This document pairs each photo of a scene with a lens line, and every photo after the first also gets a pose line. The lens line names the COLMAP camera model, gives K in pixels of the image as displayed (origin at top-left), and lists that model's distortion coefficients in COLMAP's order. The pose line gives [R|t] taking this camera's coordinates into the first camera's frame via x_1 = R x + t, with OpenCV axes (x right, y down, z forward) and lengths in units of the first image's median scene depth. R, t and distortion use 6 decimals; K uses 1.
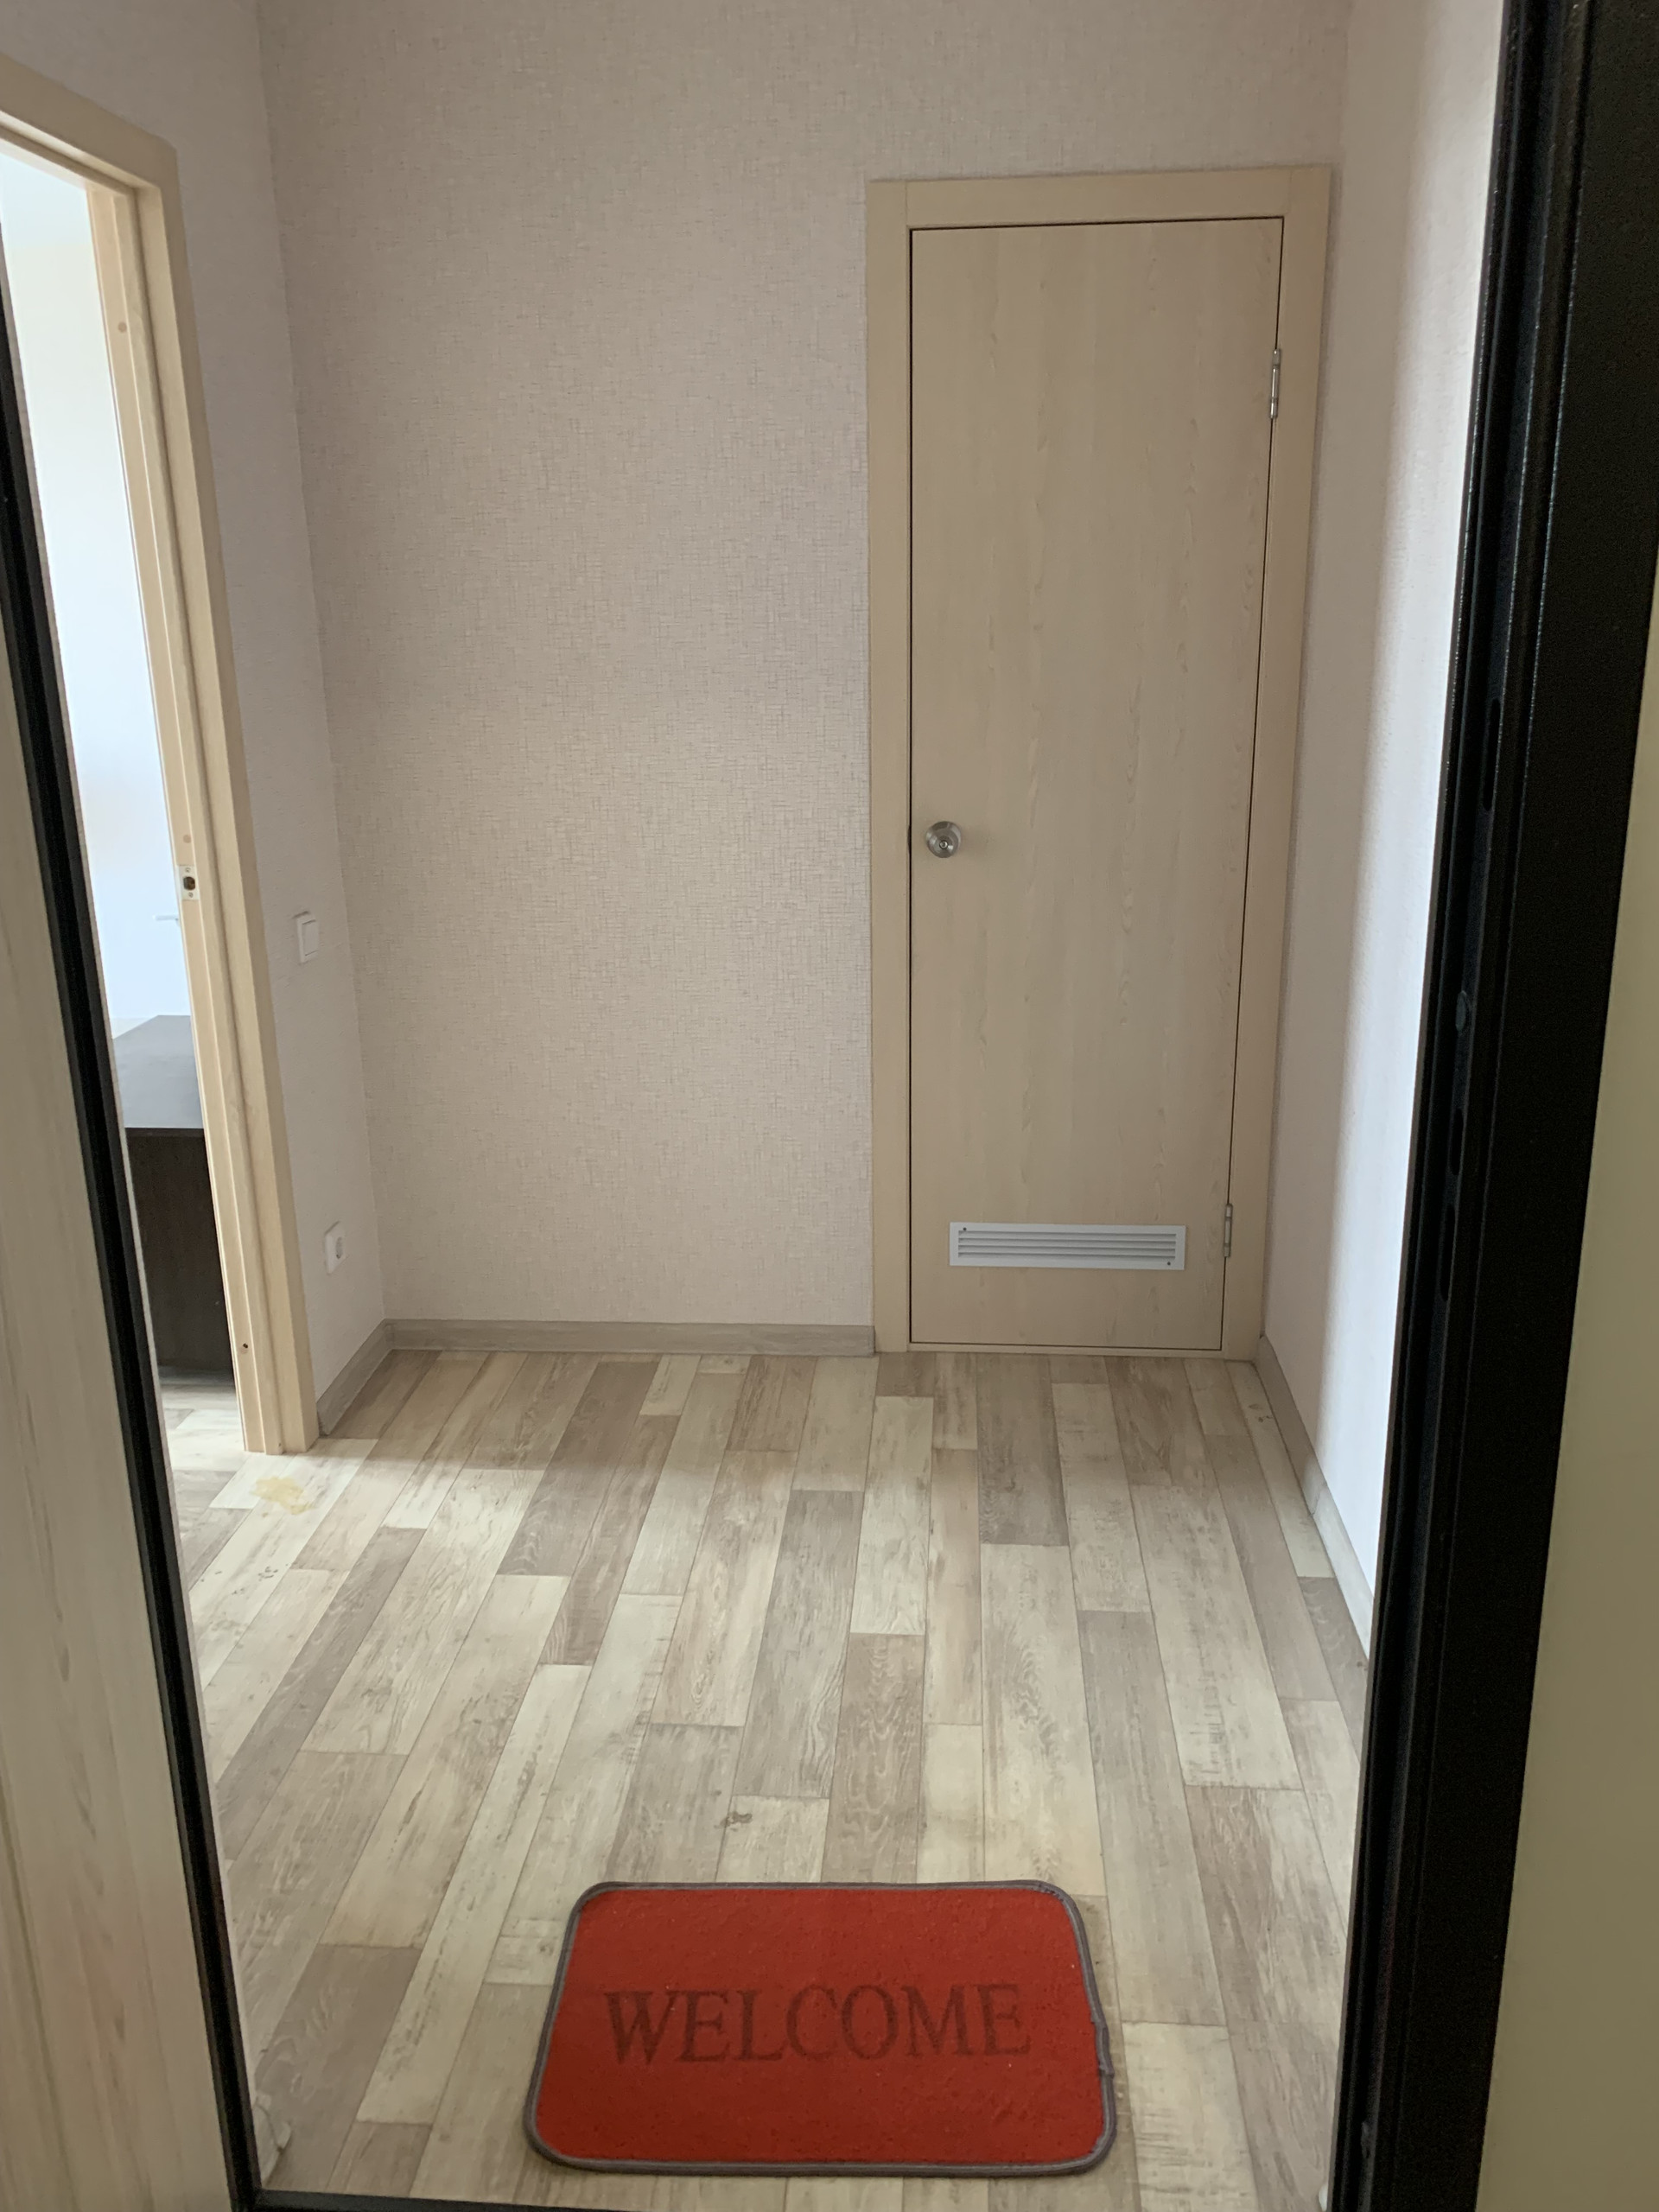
lens RADIAL K [[1707.0, 0, 822.7], [0, 1707.0, 1088.6], [0, 0, 1]] dist [-0.005597, -0.020567]
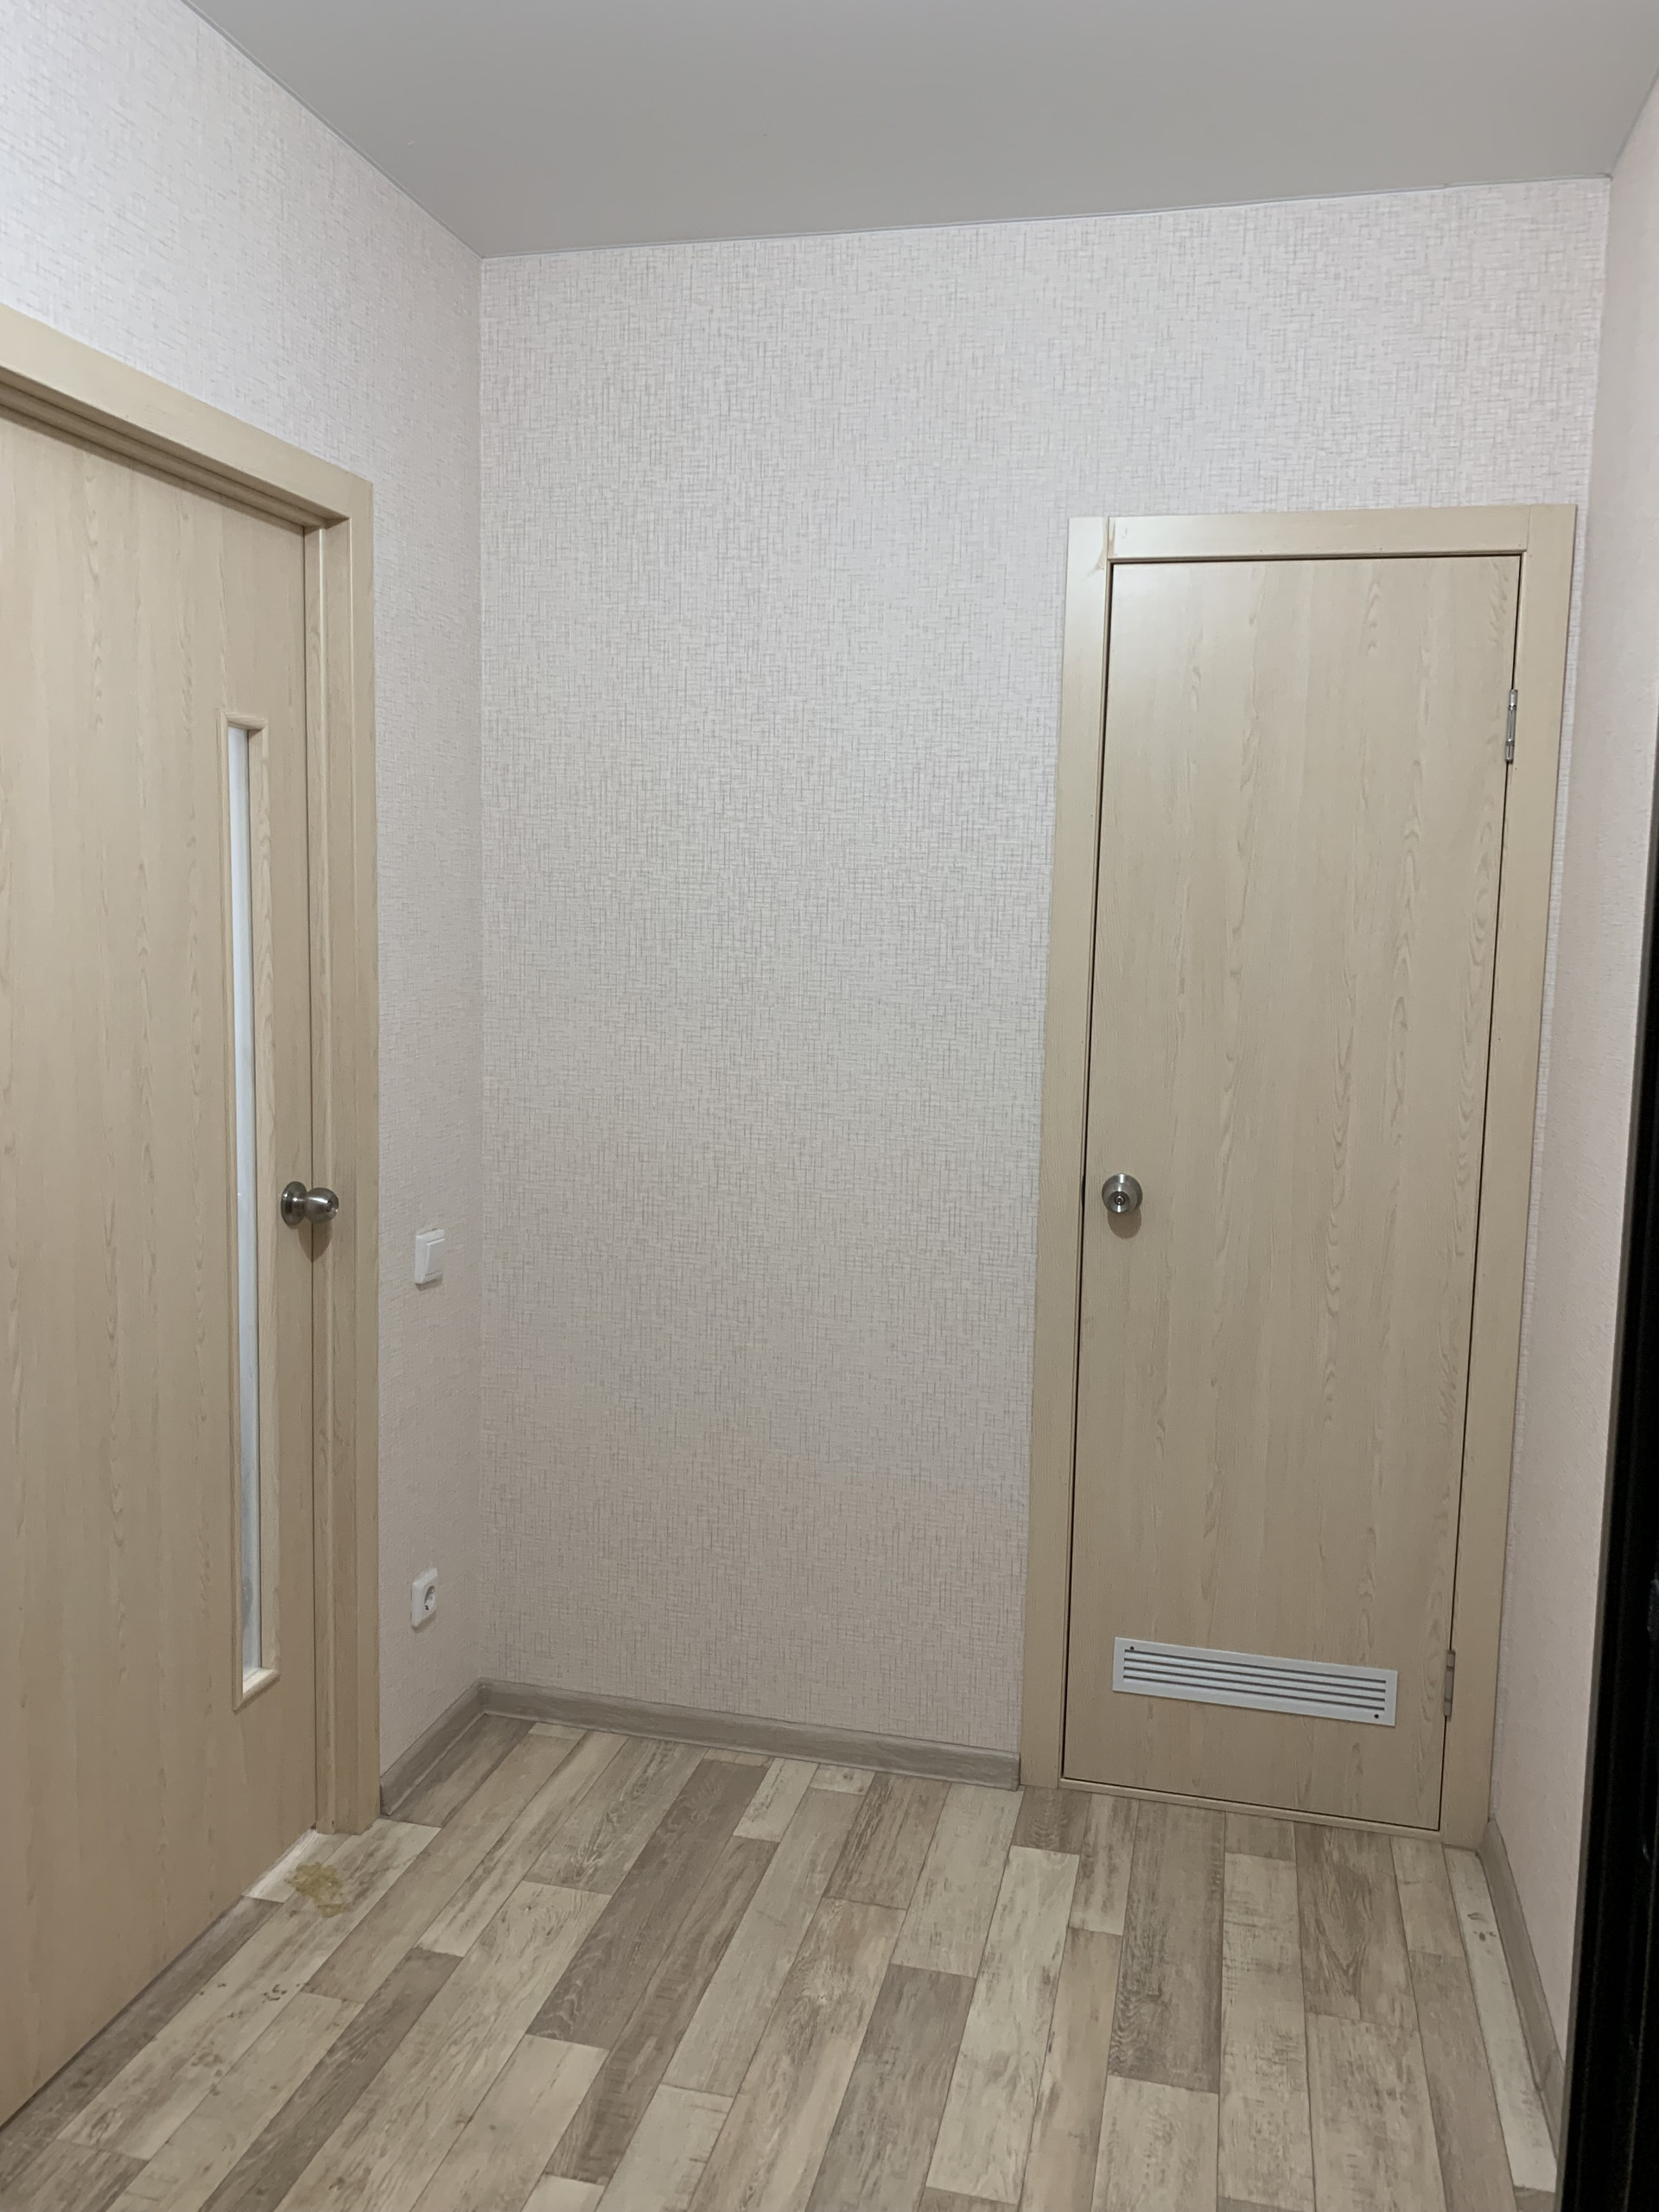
lens RADIAL K [[1707.0, 0, 805.8], [0, 1707.0, 1060.1], [0, 0, 1]] dist [-0.005597, -0.020567]
pose [[0.984797, 0.051910, -0.165772, 0.058307], [-0.081805, 0.980450, -0.178956, -0.048268], [0.153242, 0.189797, 0.969791, 0.101944]]
